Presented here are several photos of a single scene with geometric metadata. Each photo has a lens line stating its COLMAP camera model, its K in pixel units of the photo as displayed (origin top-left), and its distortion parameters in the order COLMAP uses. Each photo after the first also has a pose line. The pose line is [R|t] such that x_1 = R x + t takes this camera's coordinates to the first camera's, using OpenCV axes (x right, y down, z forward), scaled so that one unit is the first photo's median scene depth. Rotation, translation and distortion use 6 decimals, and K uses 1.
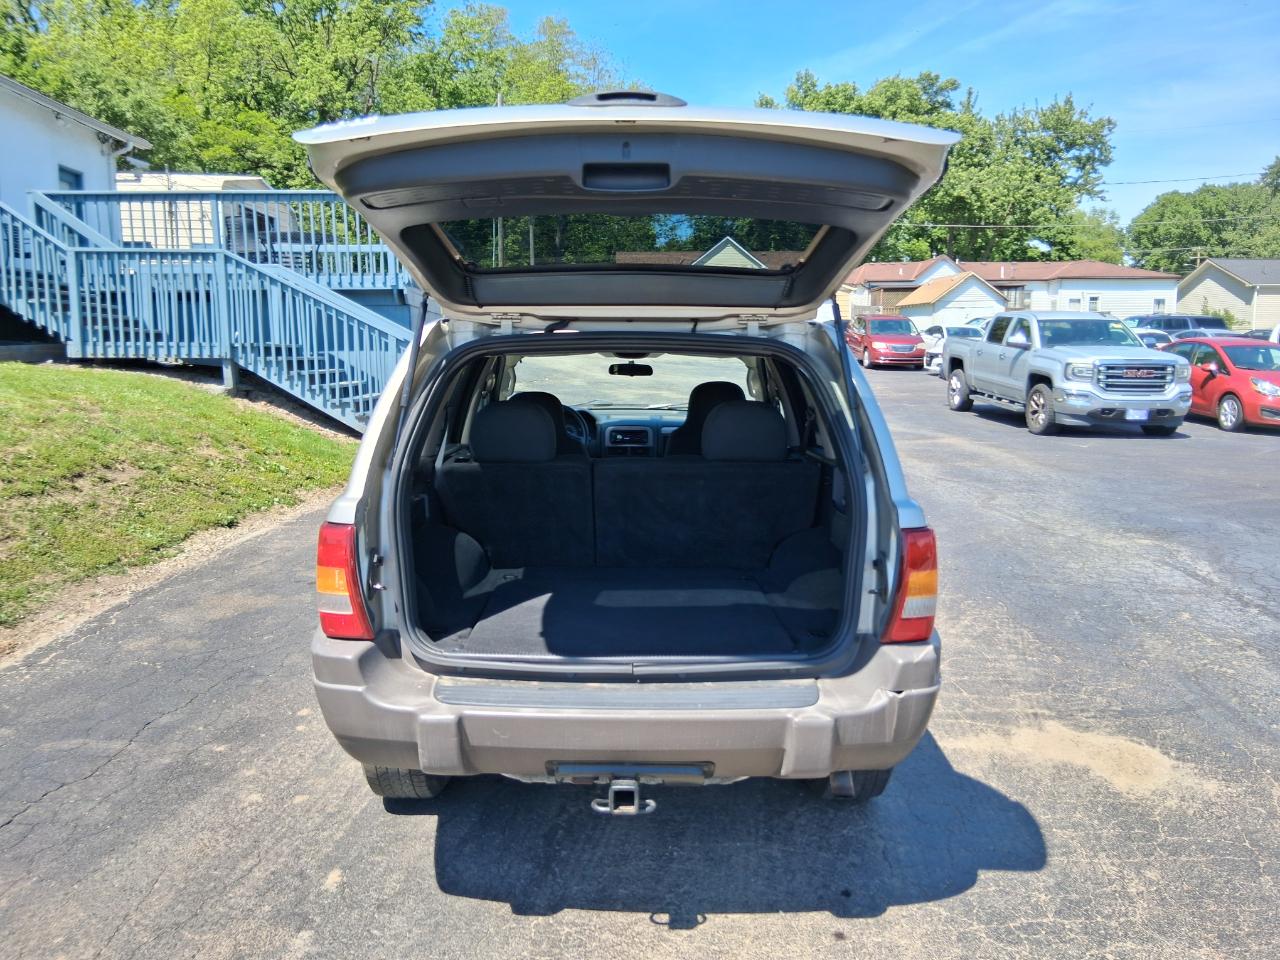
lens RADIAL K [[994.9, 0, 631.8], [0, 994.9, 463.0], [0, 0, 1]] dist [0.027396, -0.048159]
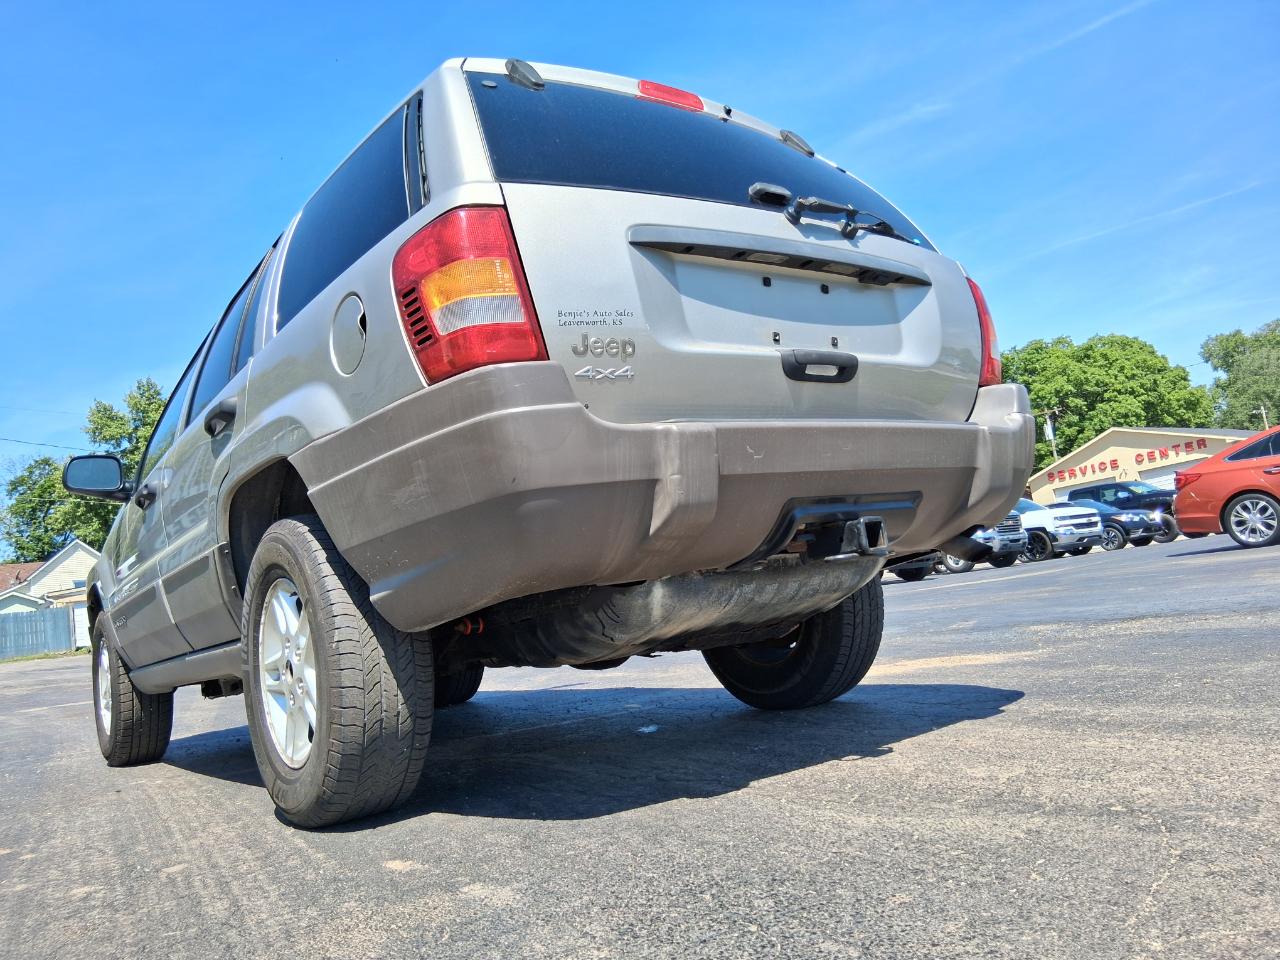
lens RADIAL K [[994.9, 0, 642.9], [0, 994.9, 477.1], [0, 0, 1]] dist [0.027396, -0.048159]
pose [[0.796886, -0.033176, 0.603218, -0.268387], [0.213059, 0.949769, -0.229228, 0.181658], [-0.565313, 0.311190, 0.763926, 0.193762]]
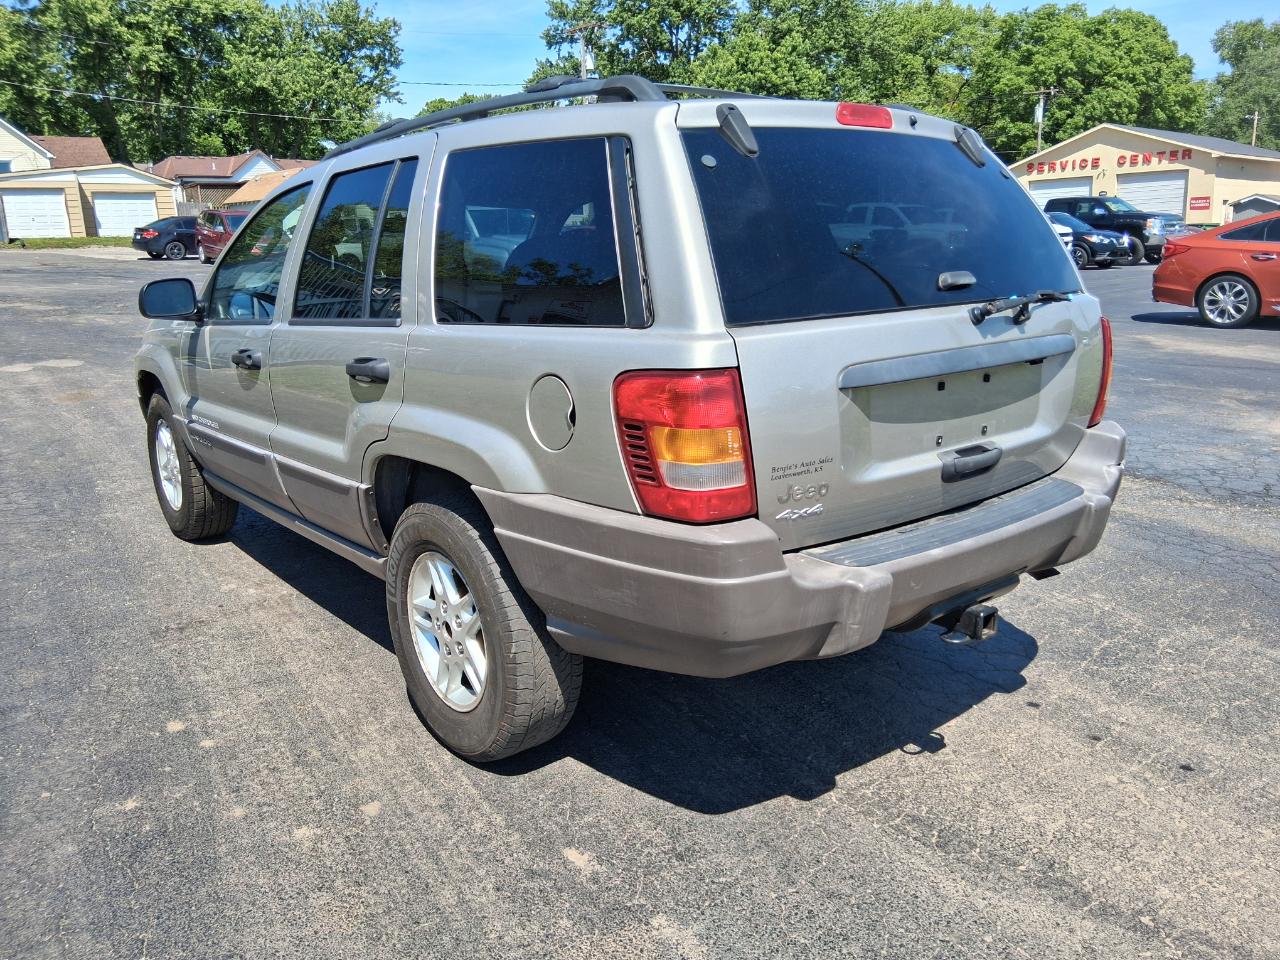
lens RADIAL K [[994.9, 0, 639.1], [0, 994.9, 488.0], [0, 0, 1]] dist [0.027396, -0.048159]
pose [[0.772369, -0.177877, 0.609759, -0.340442], [0.108471, 0.982823, 0.149309, 0.013359], [-0.625843, -0.049180, 0.778397, 0.194420]]
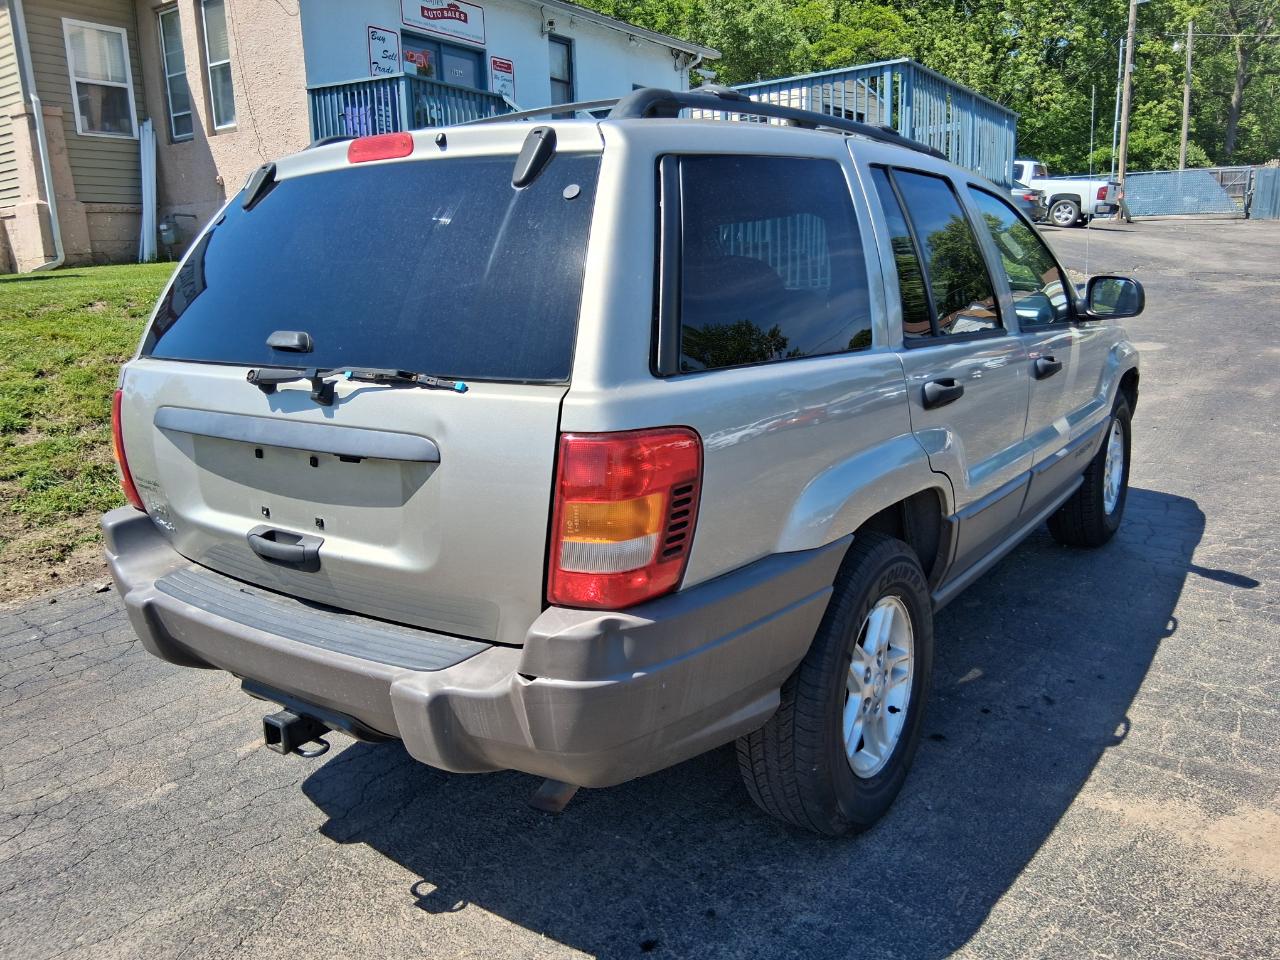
lens RADIAL K [[994.9, 0, 631.6], [0, 994.9, 468.8], [0, 0, 1]] dist [0.027396, -0.048159]
pose [[0.807916, 0.092522, -0.581989, 0.286061], [-0.034477, 0.993327, 0.110054, 0.007352], [0.588288, -0.068849, 0.805716, 0.215191]]
